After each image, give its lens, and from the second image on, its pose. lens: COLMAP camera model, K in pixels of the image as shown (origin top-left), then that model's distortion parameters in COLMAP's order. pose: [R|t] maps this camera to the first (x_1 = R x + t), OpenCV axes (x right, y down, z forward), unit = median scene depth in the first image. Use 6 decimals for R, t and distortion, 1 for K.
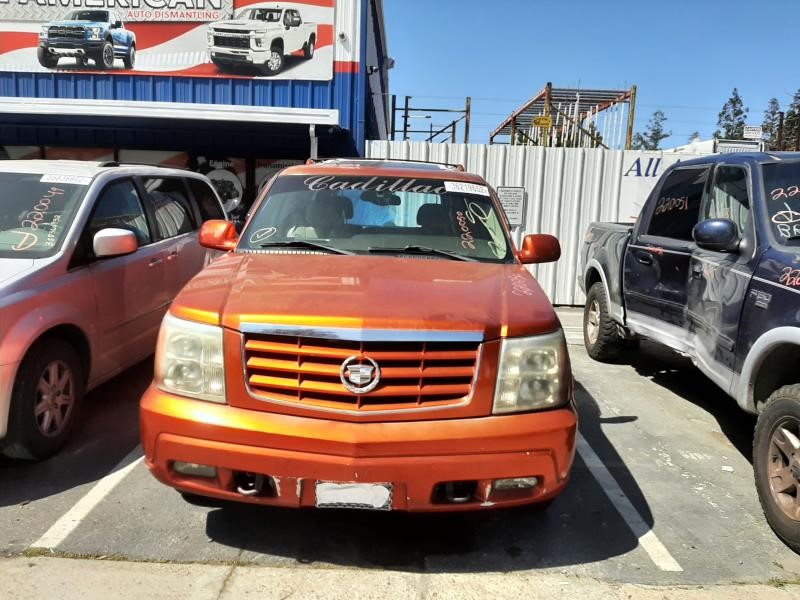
lens RADIAL K [[650.5, 0, 402.5], [0, 650.5, 308.7], [0, 0, 1]] dist [0.096128, -0.155542]
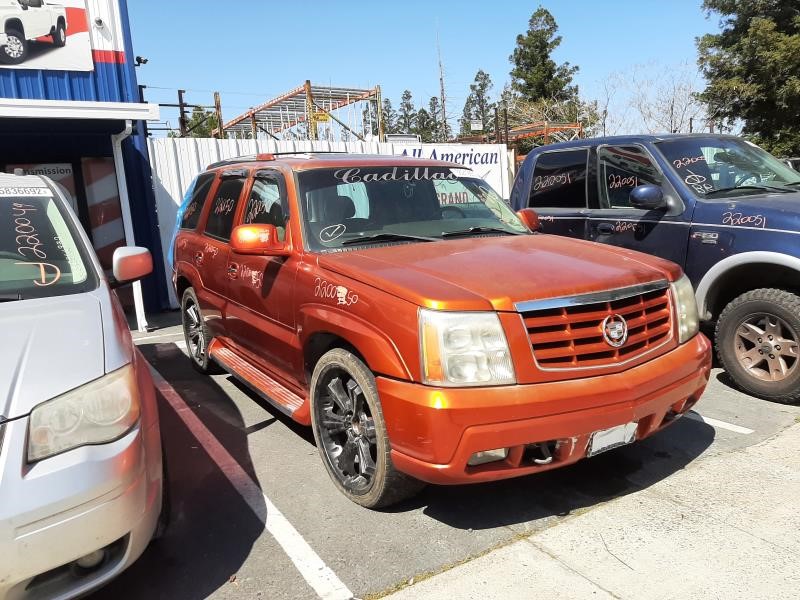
lens RADIAL K [[642.2, 0, 412.3], [0, 642.2, 300.2], [0, 0, 1]] dist [0.037047, -0.041812]
pose [[0.835984, -0.158139, 0.525474, -0.259255], [0.160936, 0.986124, 0.040735, -0.014732], [-0.524624, 0.050514, 0.849834, 0.062631]]
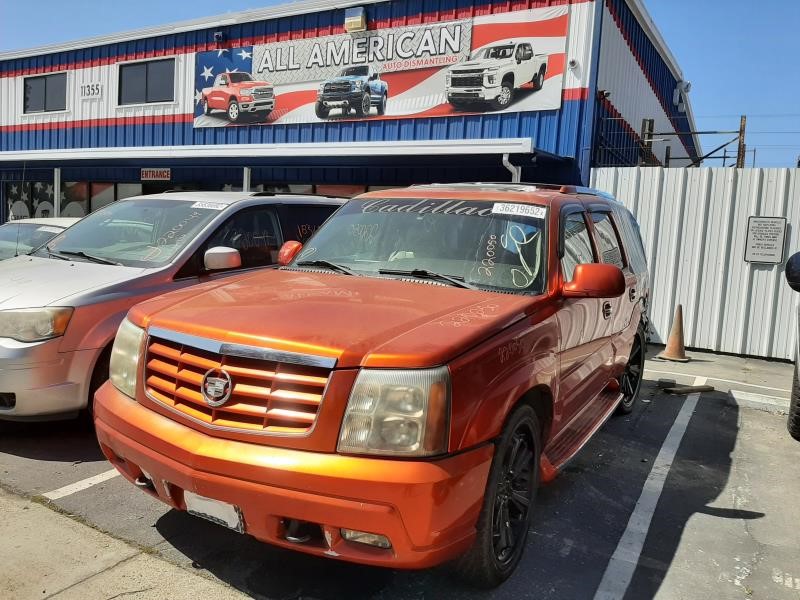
lens RADIAL K [[645.0, 0, 400.0], [0, 645.0, 300.0], [0, 0, 1]] dist [0.093023, -0.199555]
pose [[0.870382, 0.063646, -0.488246, 0.179651], [-0.095545, 0.994594, -0.040672, -0.004915], [0.483018, 0.082050, 0.871758, 0.071645]]
